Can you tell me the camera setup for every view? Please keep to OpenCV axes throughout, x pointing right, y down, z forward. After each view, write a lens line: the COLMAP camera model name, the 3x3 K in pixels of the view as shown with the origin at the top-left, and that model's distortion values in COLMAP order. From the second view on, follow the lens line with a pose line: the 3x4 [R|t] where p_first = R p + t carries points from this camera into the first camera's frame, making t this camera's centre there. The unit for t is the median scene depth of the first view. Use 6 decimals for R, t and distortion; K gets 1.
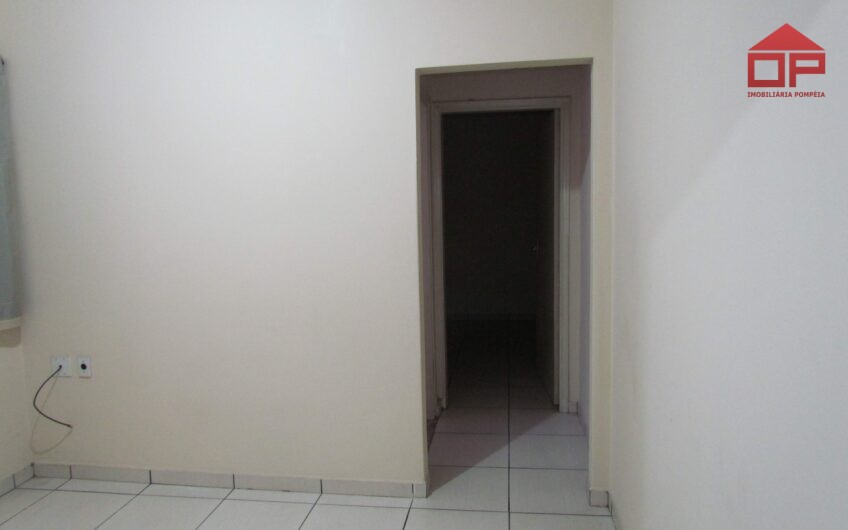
lens RADIAL K [[630.5, 0, 424.0], [0, 630.5, 265.0], [0, 0, 1]] dist [0.003359, 0.002470]
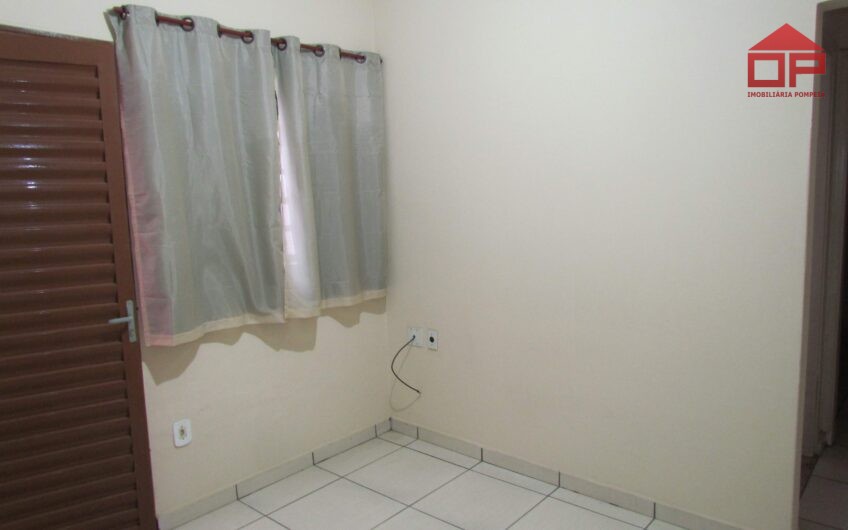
lens RADIAL K [[595.1, 0, 424.0], [0, 595.1, 265.0], [0, 0, 1]] dist [-0.037457, 0.002220]
pose [[0.830287, 0.061698, -0.553910, 0.001903], [-0.045864, 0.998047, 0.042421, -0.007598], [0.555446, -0.009817, 0.831495, 0.153134]]
